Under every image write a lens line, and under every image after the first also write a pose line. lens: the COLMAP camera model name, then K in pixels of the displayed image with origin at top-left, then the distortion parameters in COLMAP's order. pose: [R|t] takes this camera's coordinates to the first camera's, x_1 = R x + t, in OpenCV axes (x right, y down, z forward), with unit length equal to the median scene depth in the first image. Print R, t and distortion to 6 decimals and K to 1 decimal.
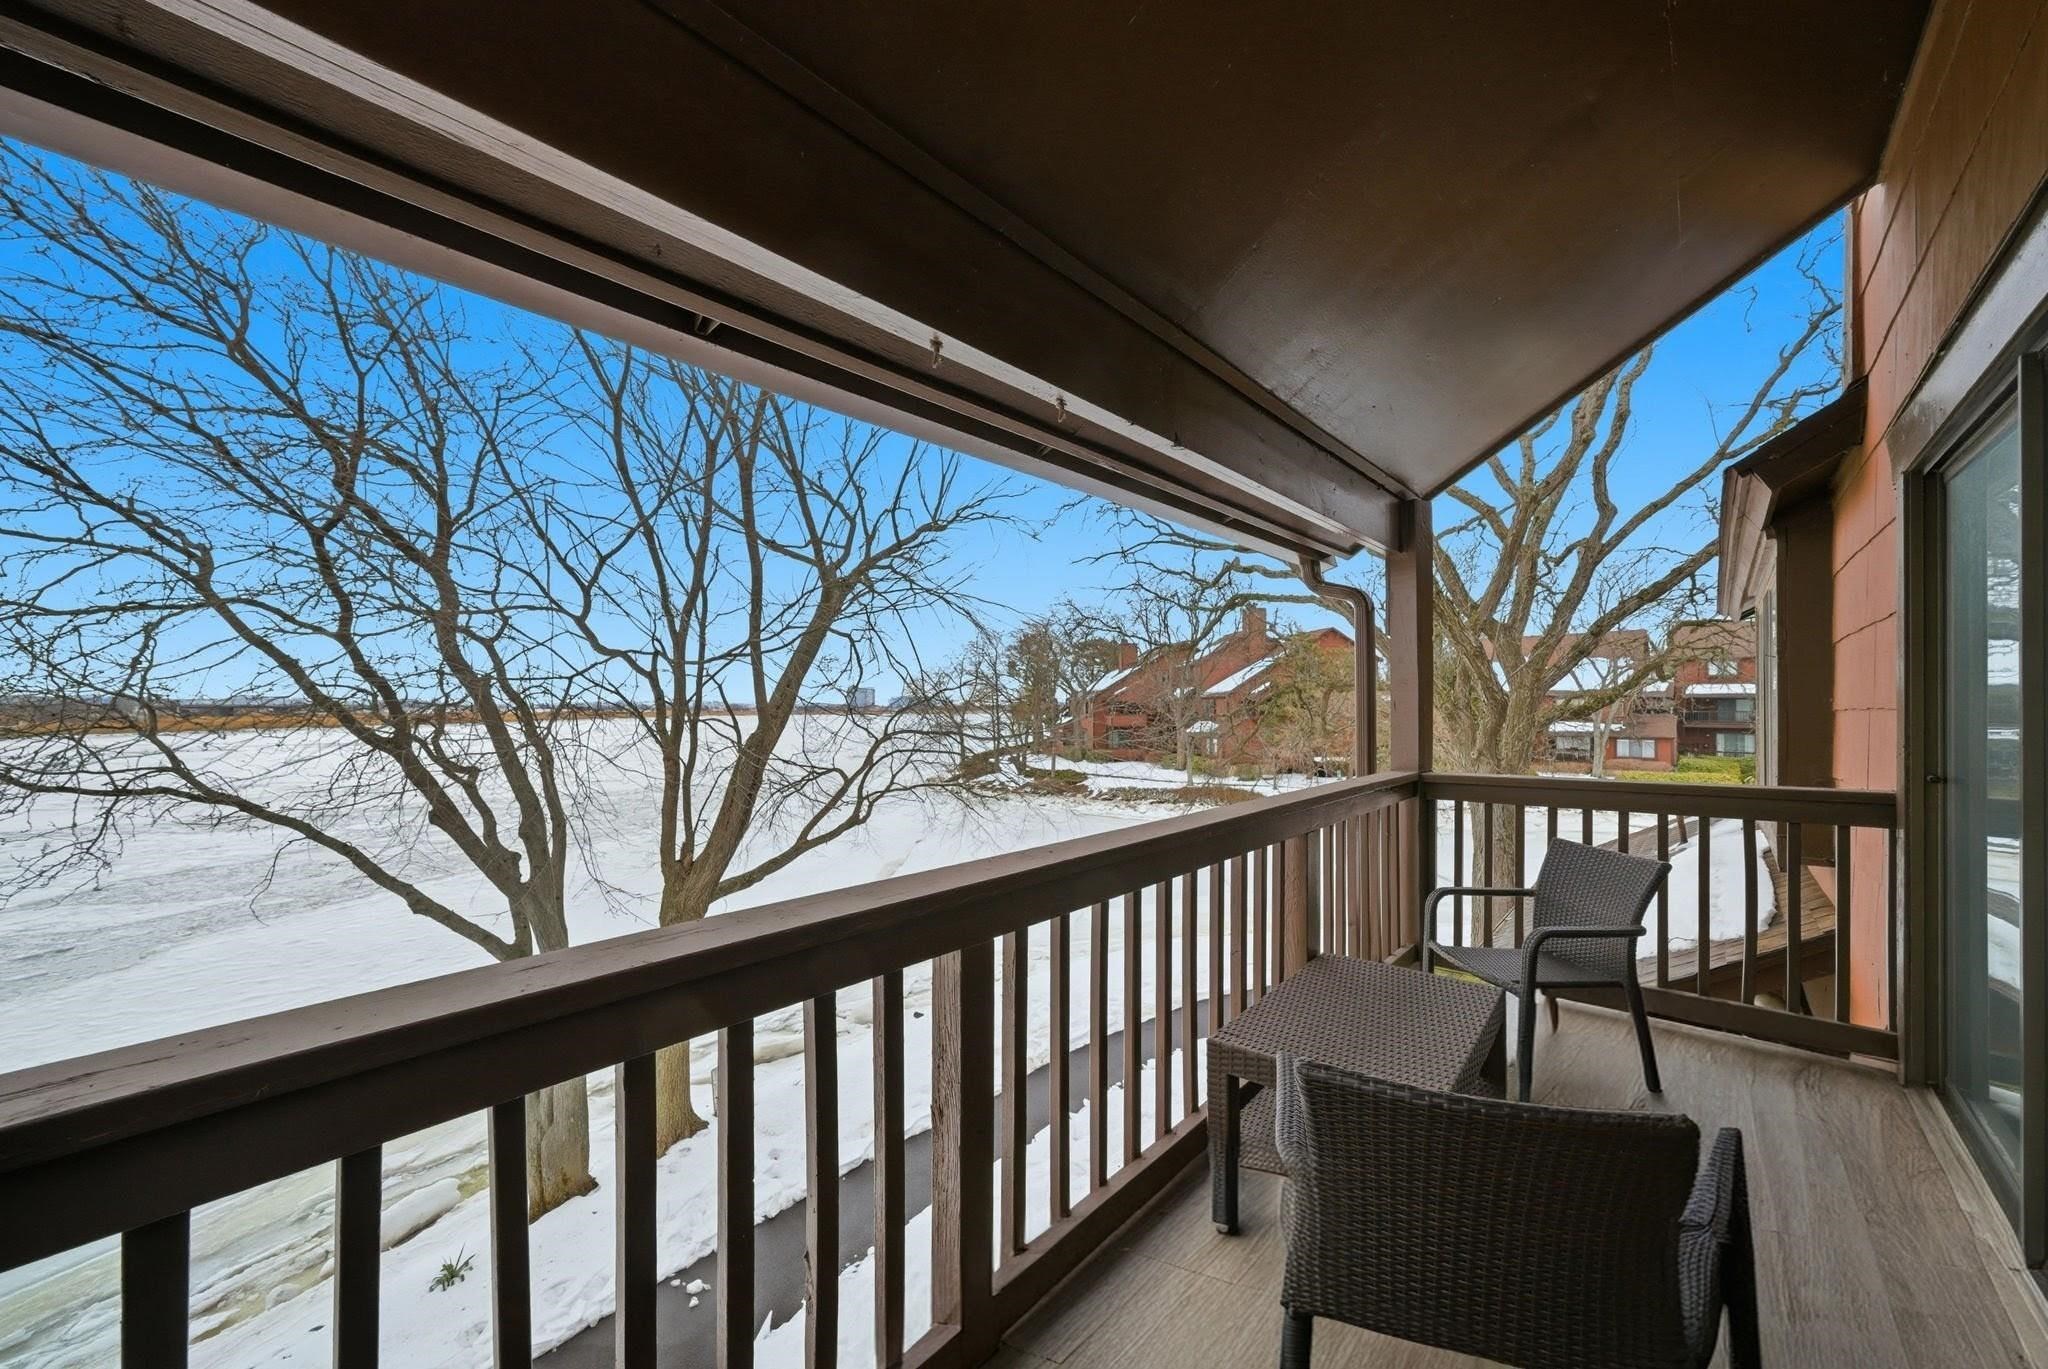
lens RADIAL K [[704.3, 0, 1023.5], [0, 704.3, 690.1], [0, 0, 1]] dist [-0.000605, 0.000041]
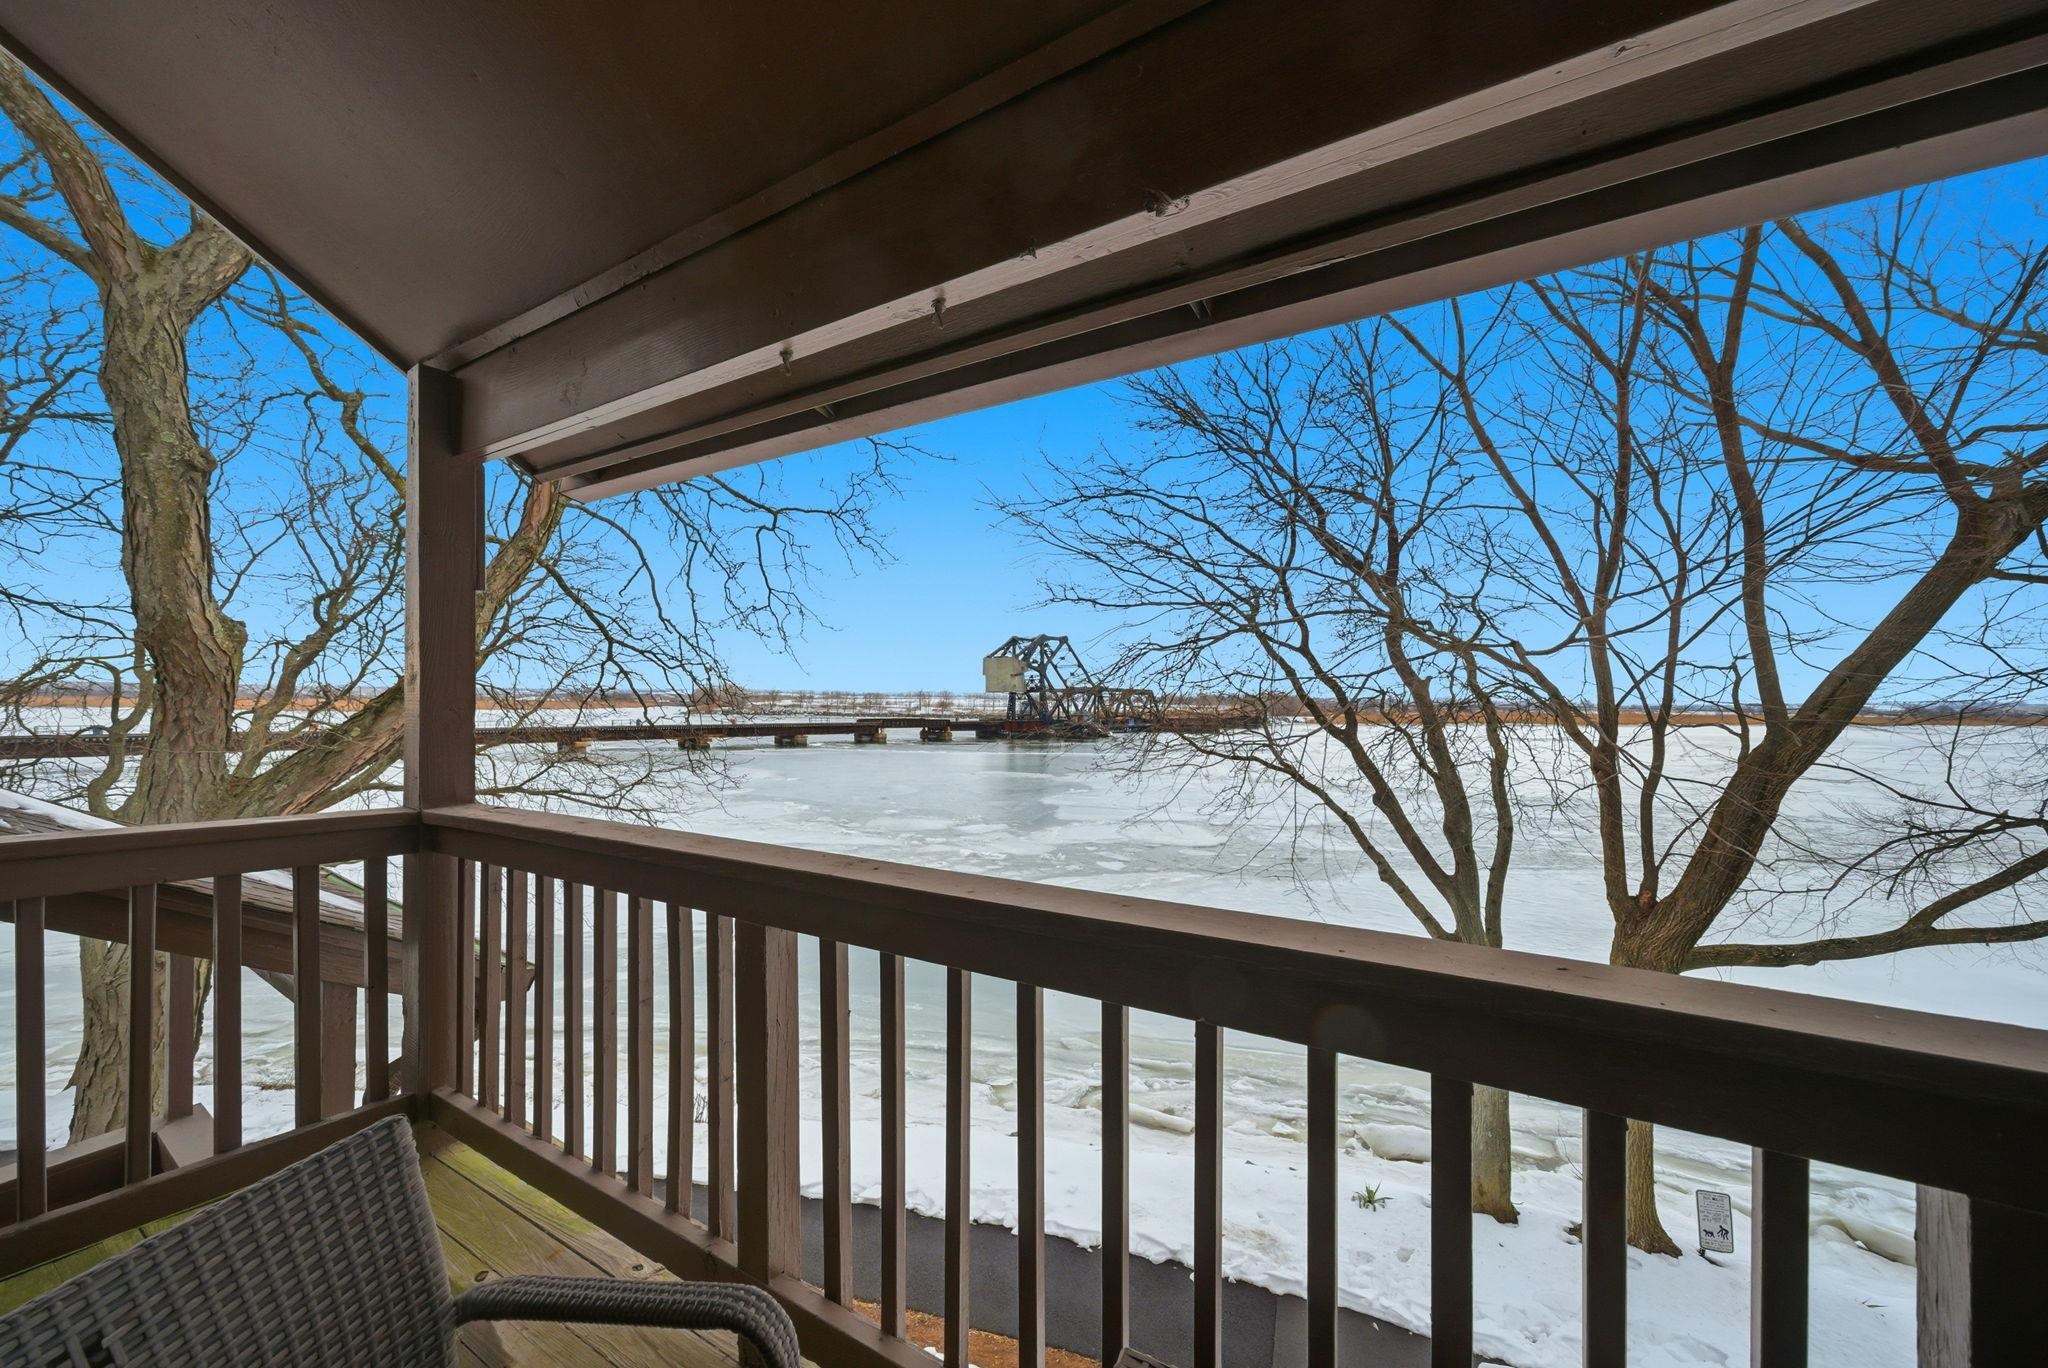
lens RADIAL K [[711.0, 0, 1031.7], [0, 711.0, 698.6], [0, 0, 1]] dist [-0.010845, -0.000025]
pose [[0.245132, 0.002829, -0.969486, 0.125345], [0.010223, 0.999933, 0.005503, 0.002708], [0.969436, -0.011260, 0.245086, 0.137336]]
